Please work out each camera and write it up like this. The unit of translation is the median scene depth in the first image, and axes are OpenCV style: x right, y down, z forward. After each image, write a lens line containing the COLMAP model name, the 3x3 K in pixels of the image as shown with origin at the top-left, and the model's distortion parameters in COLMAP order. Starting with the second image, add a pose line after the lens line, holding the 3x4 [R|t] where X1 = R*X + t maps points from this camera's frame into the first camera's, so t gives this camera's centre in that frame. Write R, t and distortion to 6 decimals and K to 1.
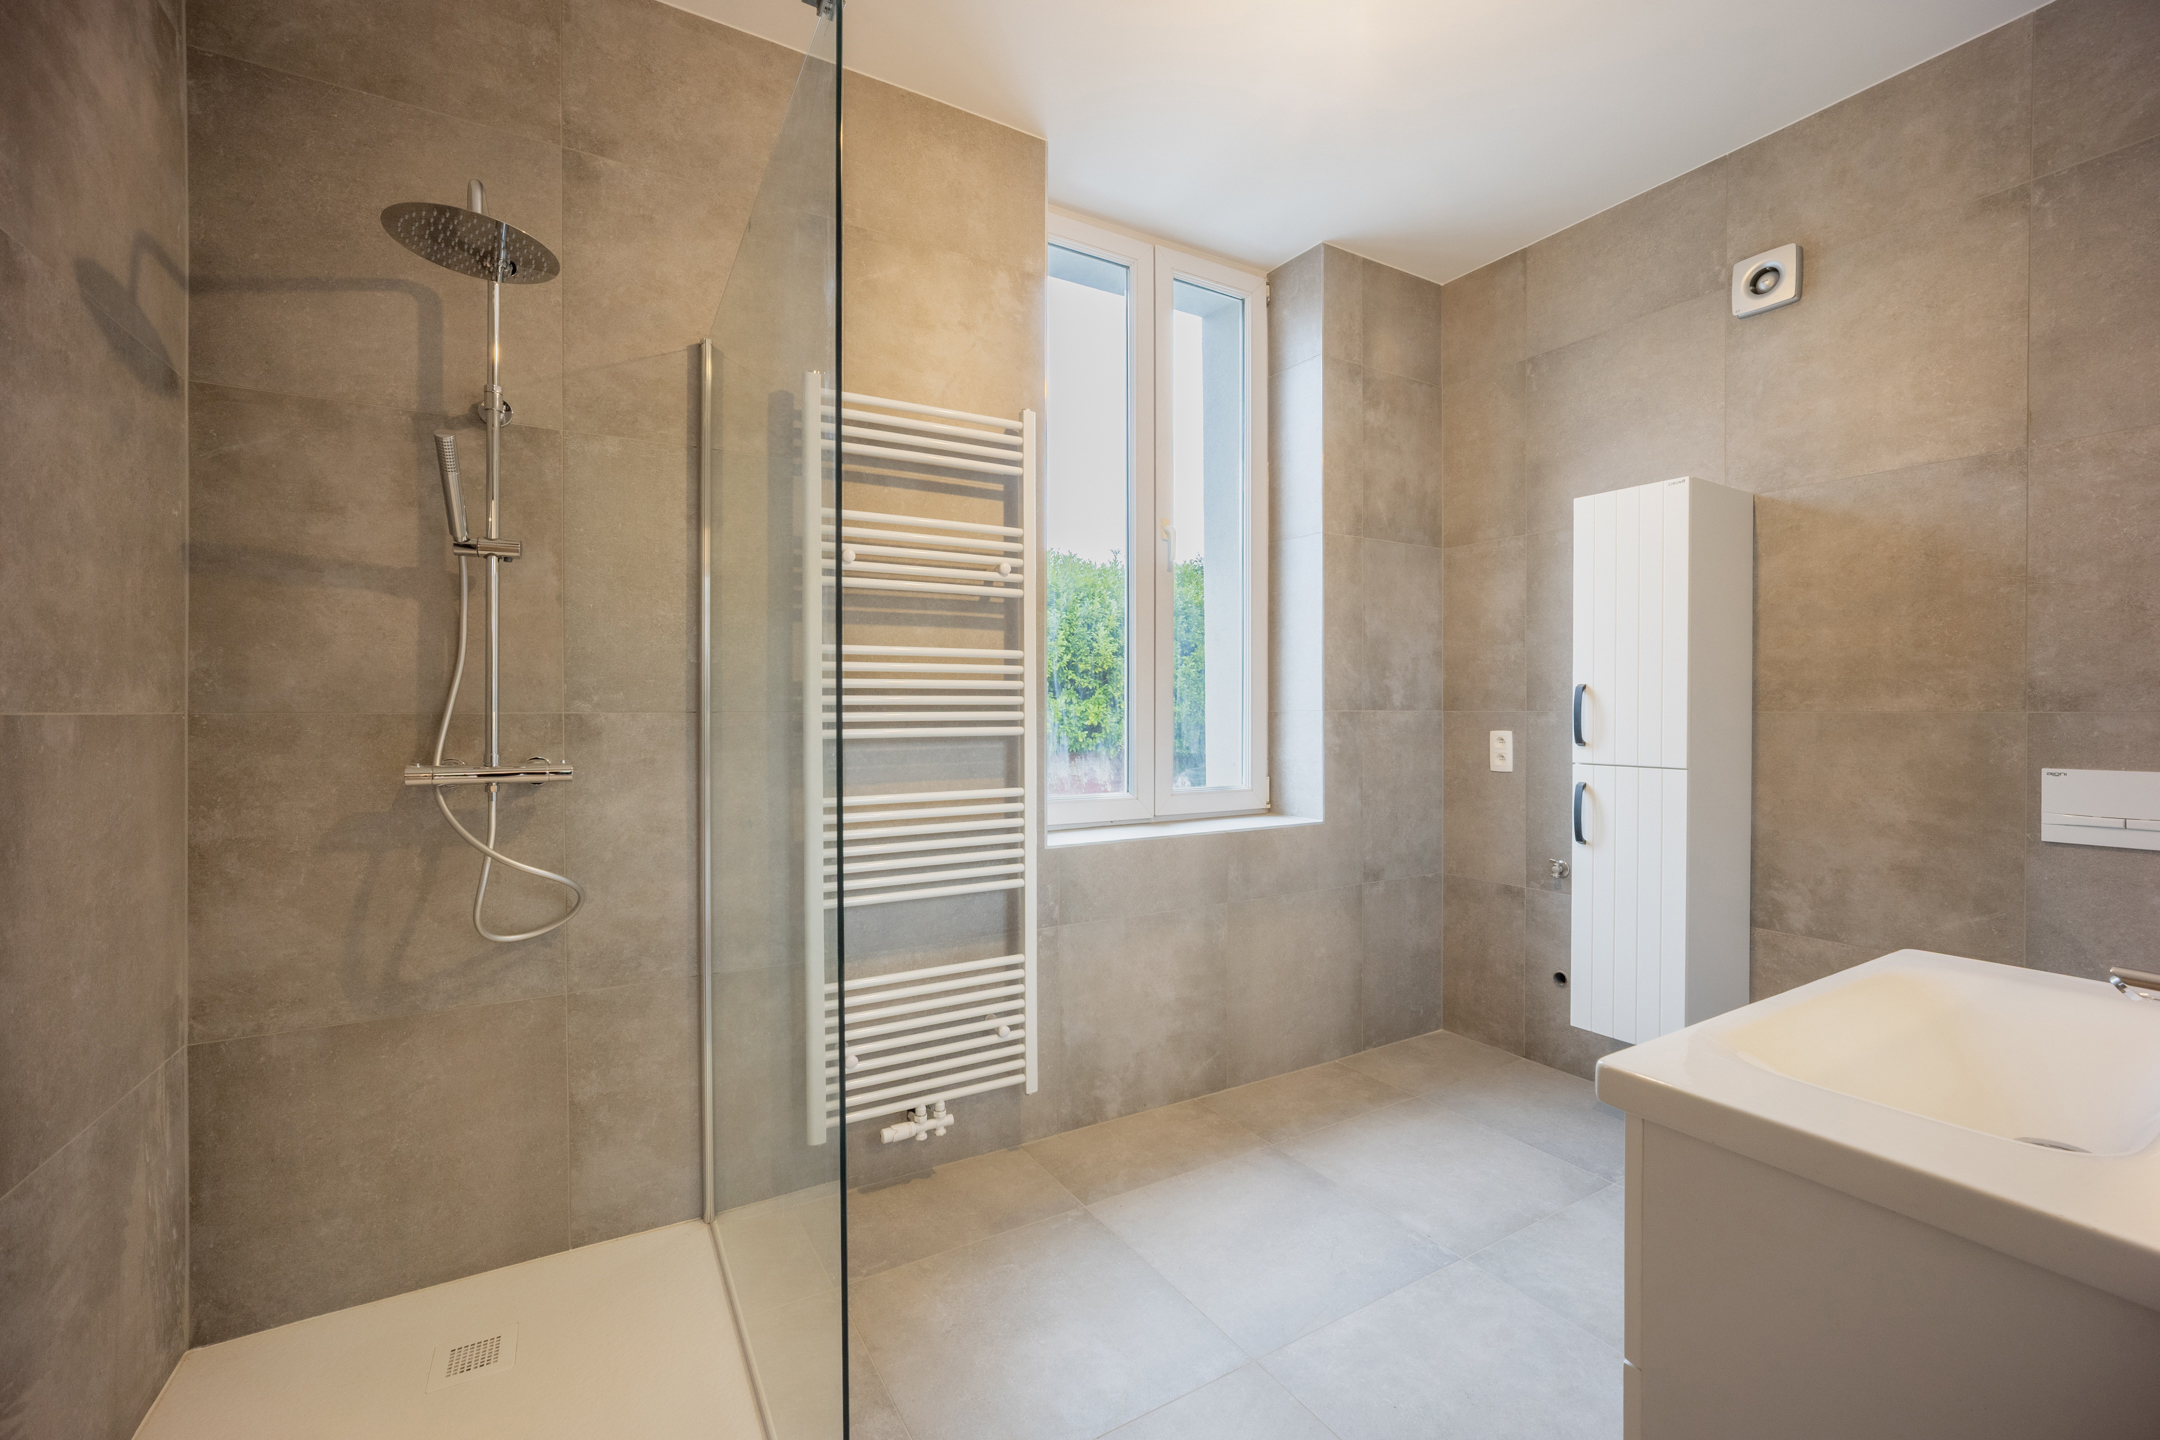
lens RADIAL K [[981.2, 0, 1080.0], [0, 981.2, 720.0], [0, 0, 1]] dist [-0.021182, 0.012449]
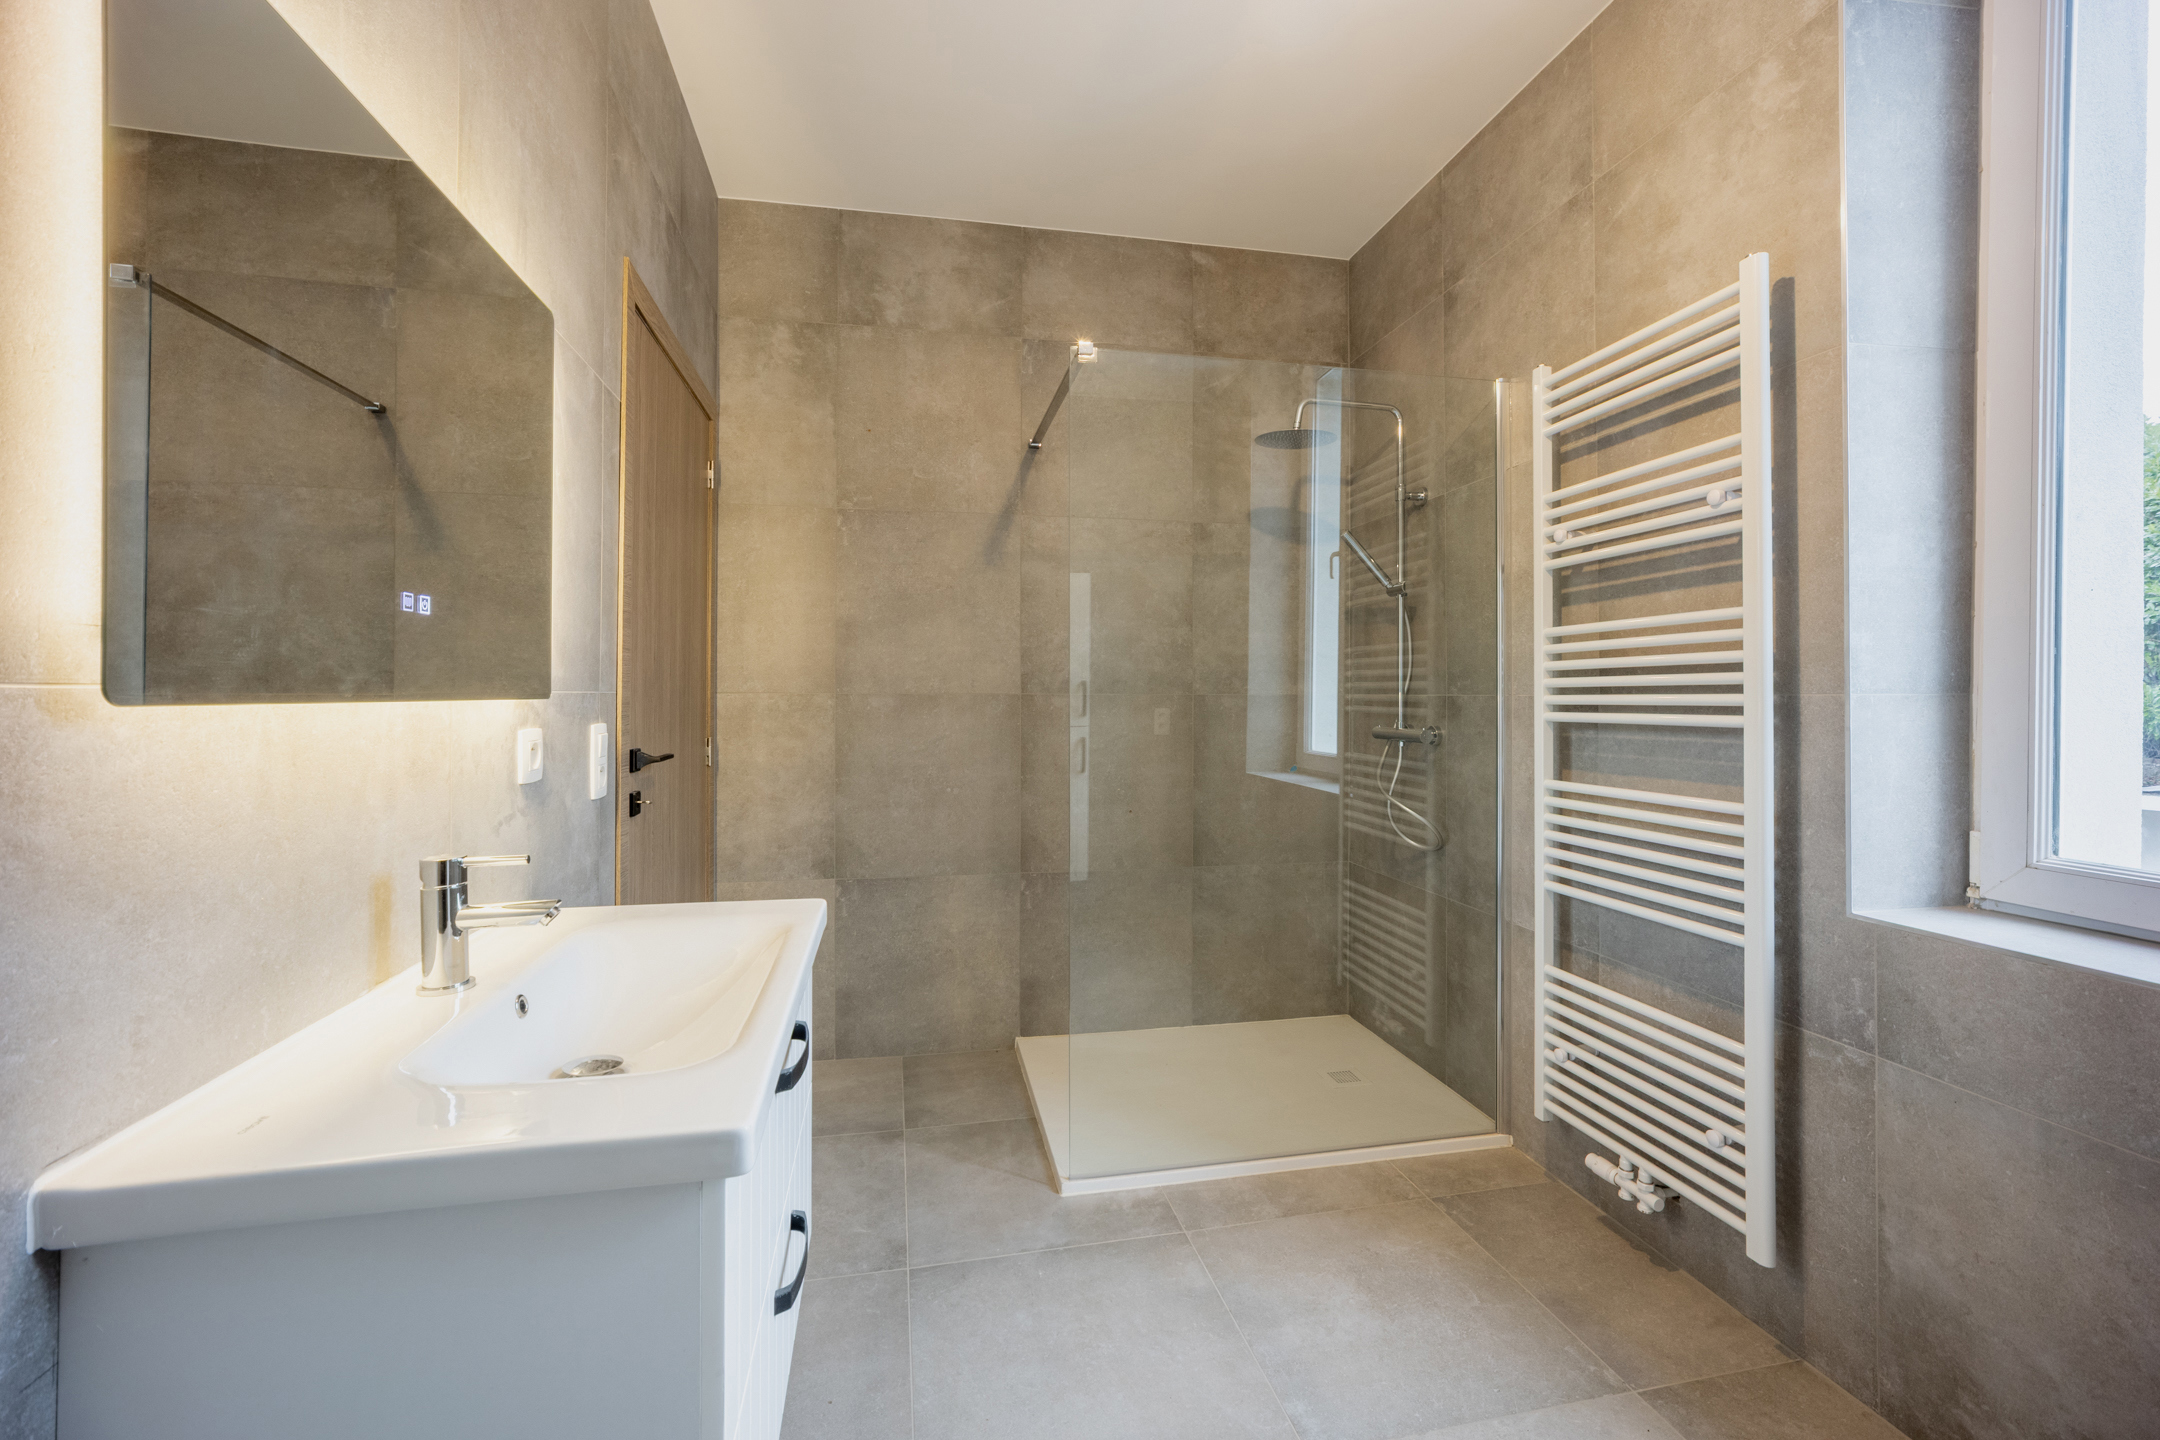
lens RADIAL K [[981.2, 0, 1080.0], [0, 981.2, 720.0], [0, 0, 1]] dist [-0.021182, 0.012449]
pose [[-0.389932, 0.012239, -0.920762, 0.791069], [-0.026388, 0.999353, 0.024459, 0.005994], [0.920465, 0.033835, -0.389357, 0.874175]]
